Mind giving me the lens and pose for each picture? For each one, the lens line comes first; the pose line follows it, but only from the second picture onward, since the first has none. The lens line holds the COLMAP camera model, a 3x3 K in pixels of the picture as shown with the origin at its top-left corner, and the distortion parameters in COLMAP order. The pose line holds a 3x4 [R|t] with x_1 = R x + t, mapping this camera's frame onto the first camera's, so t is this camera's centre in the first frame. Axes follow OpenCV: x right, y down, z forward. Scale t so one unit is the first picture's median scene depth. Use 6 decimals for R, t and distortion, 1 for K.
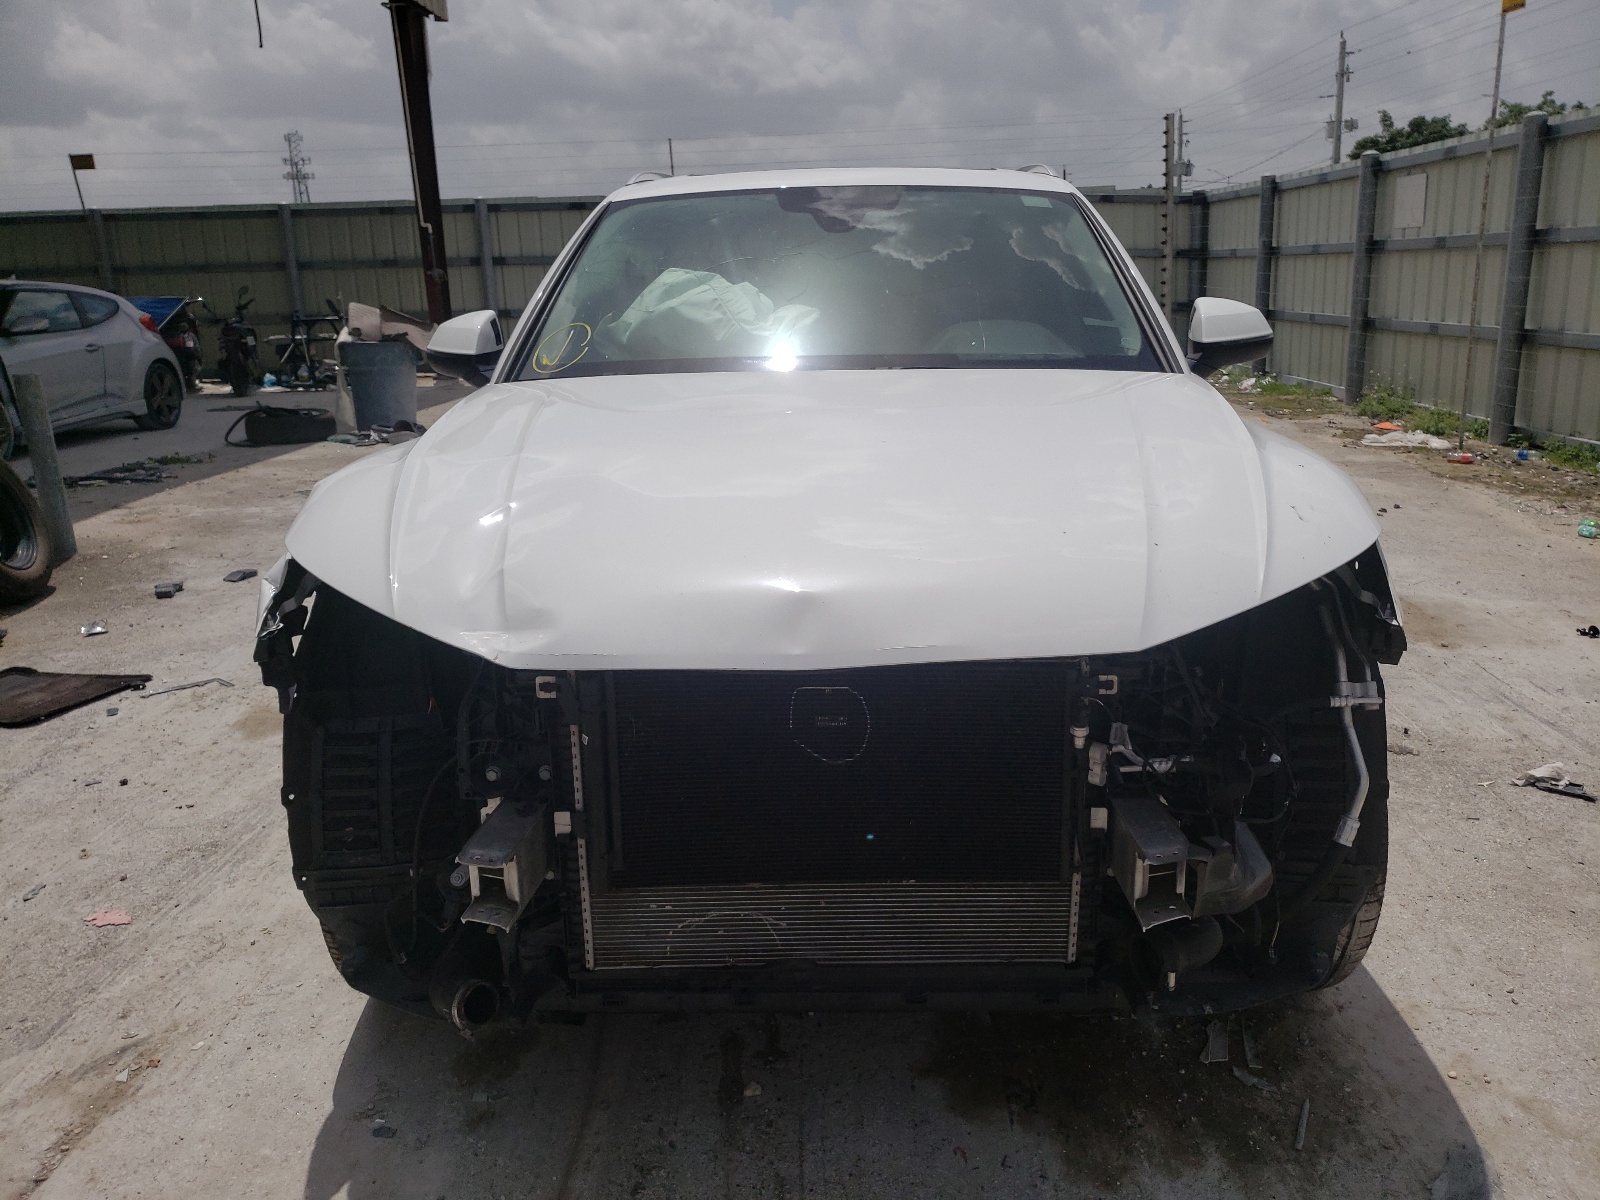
lens RADIAL K [[1259.5, 0, 847.7], [0, 1259.5, 586.1], [0, 0, 1]] dist [0.017403, 0.001608]
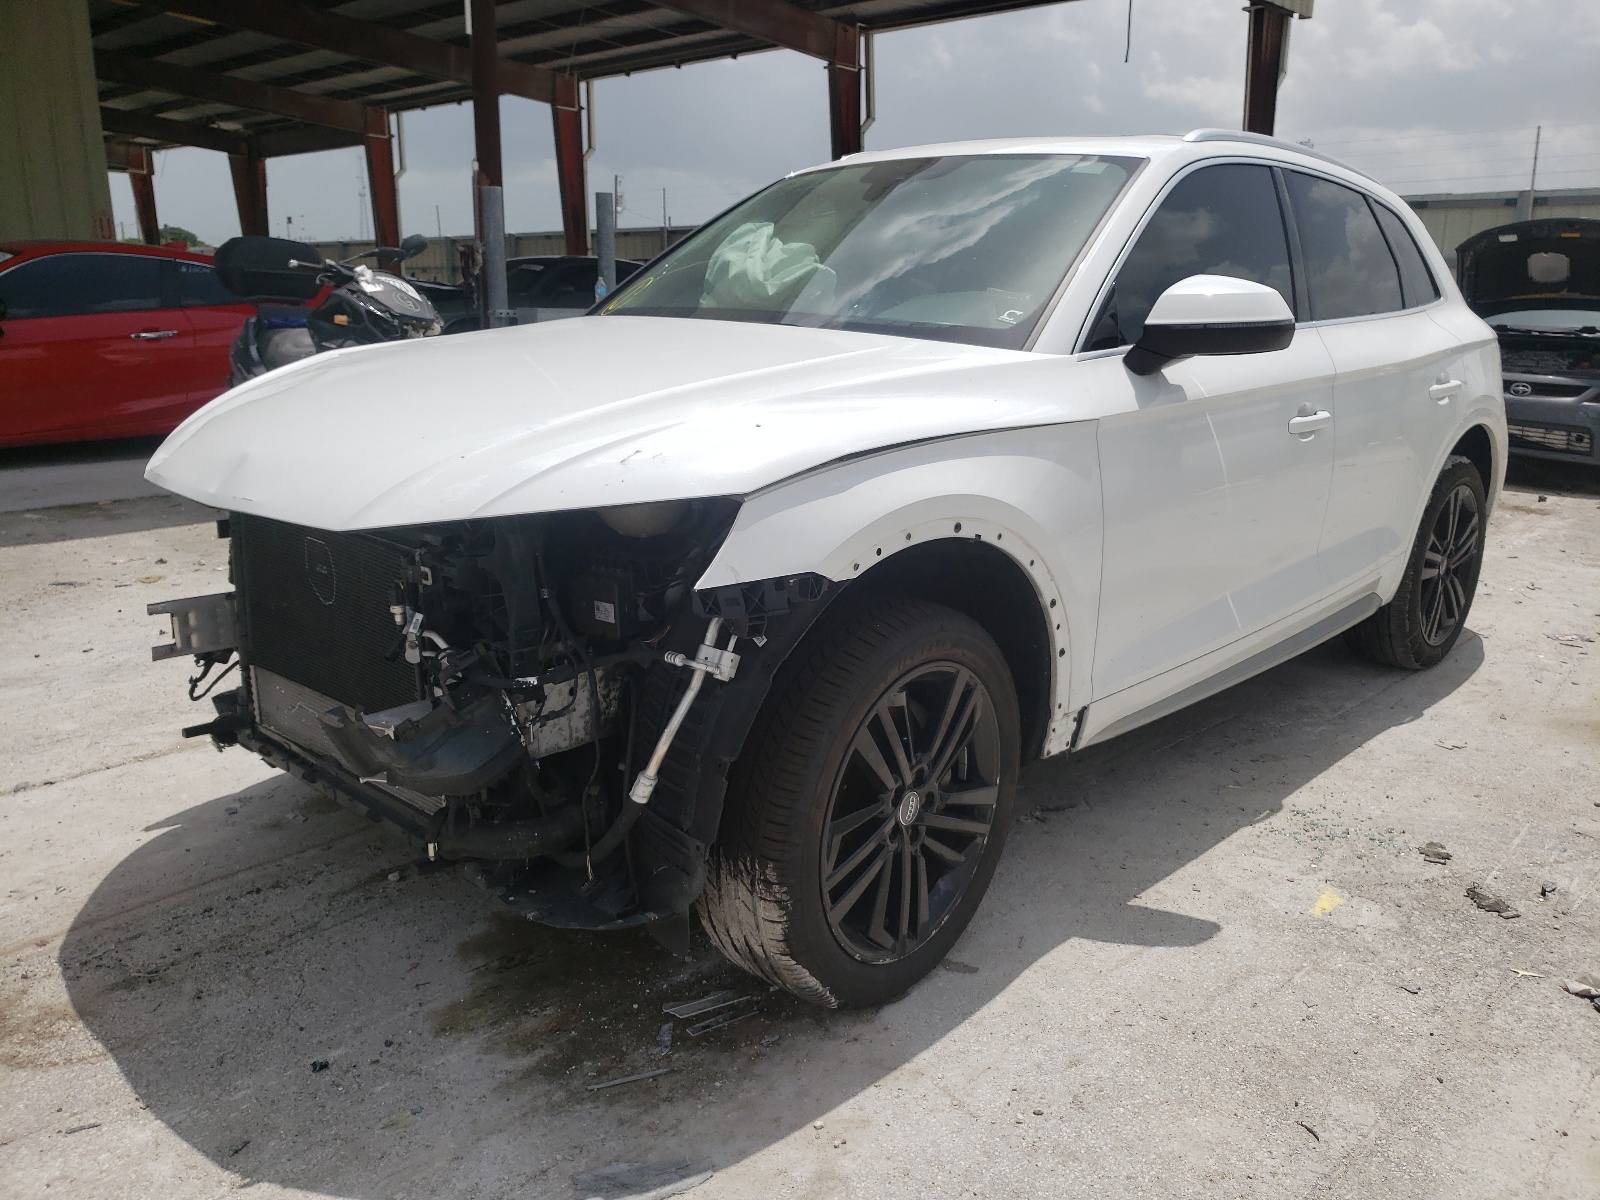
lens RADIAL K [[1248.7, 0, 817.1], [0, 1248.7, 591.6], [0, 0, 1]] dist [0.007963, 0.015784]
pose [[0.744594, 0.191493, -0.639461, 0.968011], [-0.190237, 0.979117, 0.071693, -0.044357], [0.639836, 0.068267, 0.765473, 0.300951]]
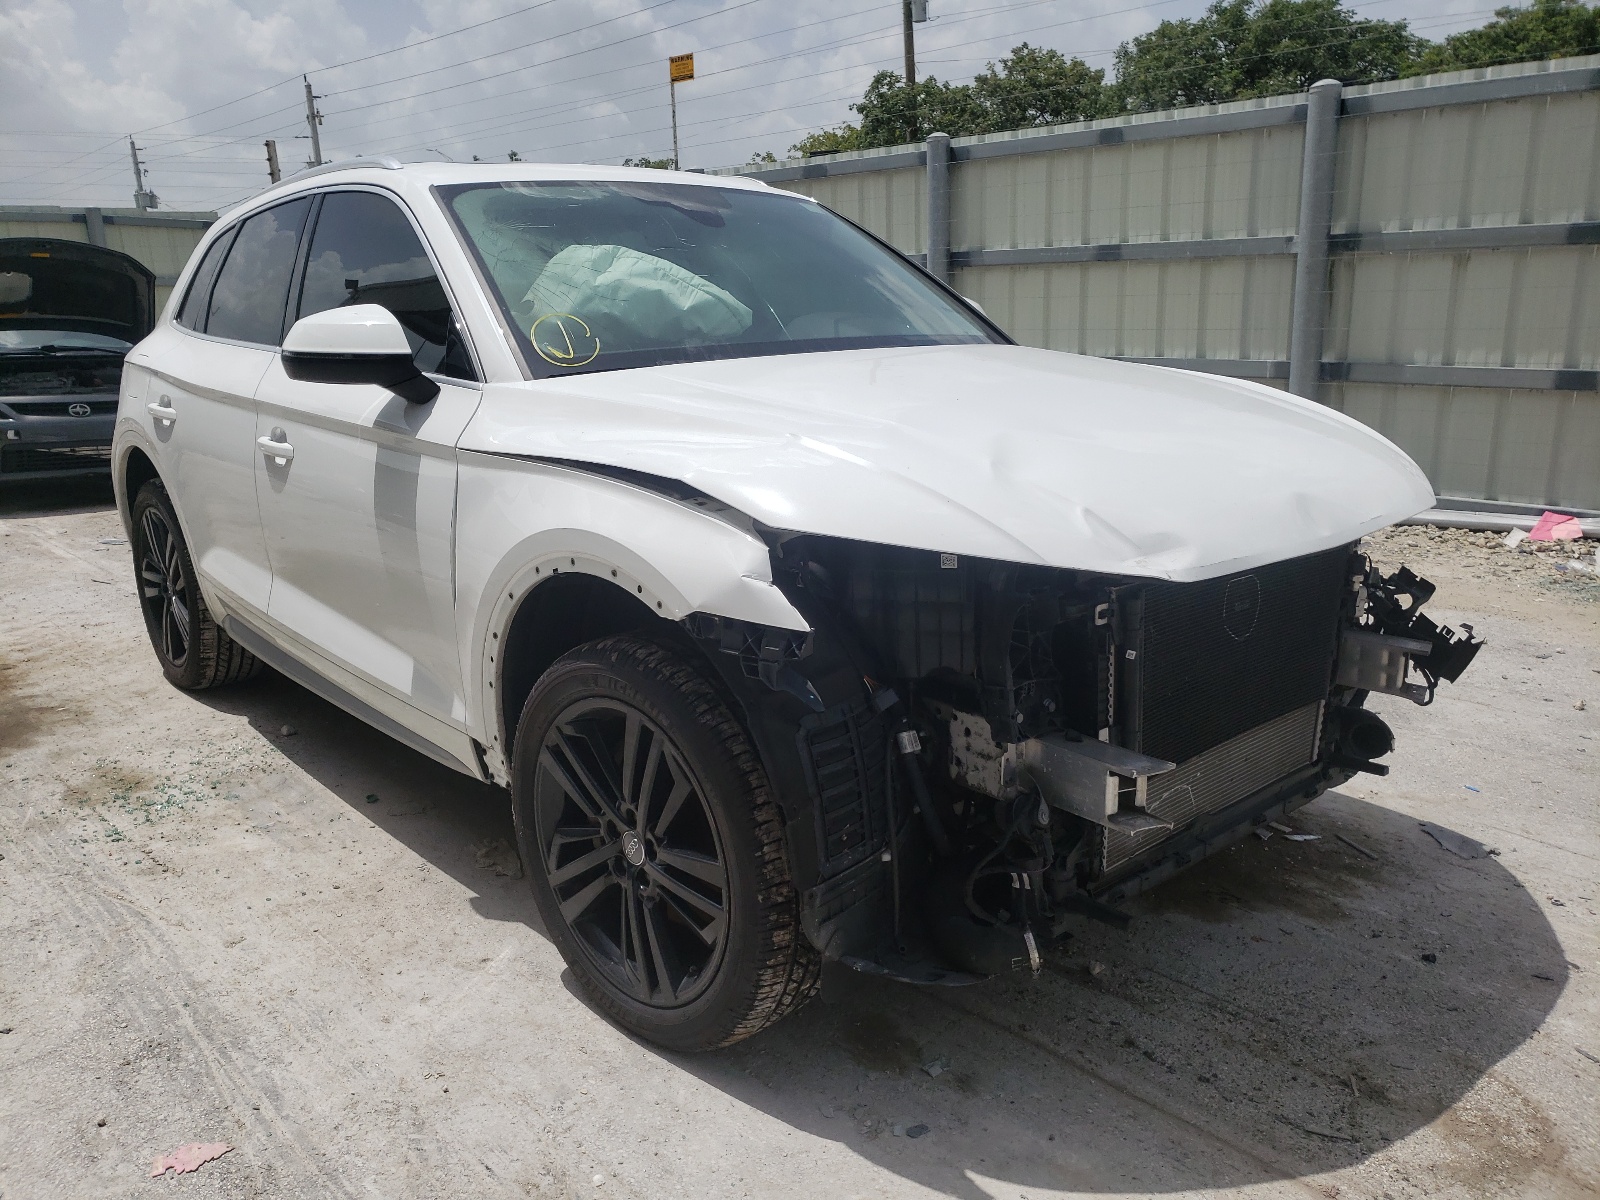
lens RADIAL K [[1248.7, 0, 811.5], [0, 1248.7, 597.0], [0, 0, 1]] dist [0.007963, 0.015784]
pose [[0.736035, -0.152797, 0.659474, -0.940405], [0.166396, 0.985141, 0.042538, -0.017497], [-0.656175, 0.078424, 0.750523, 0.298975]]
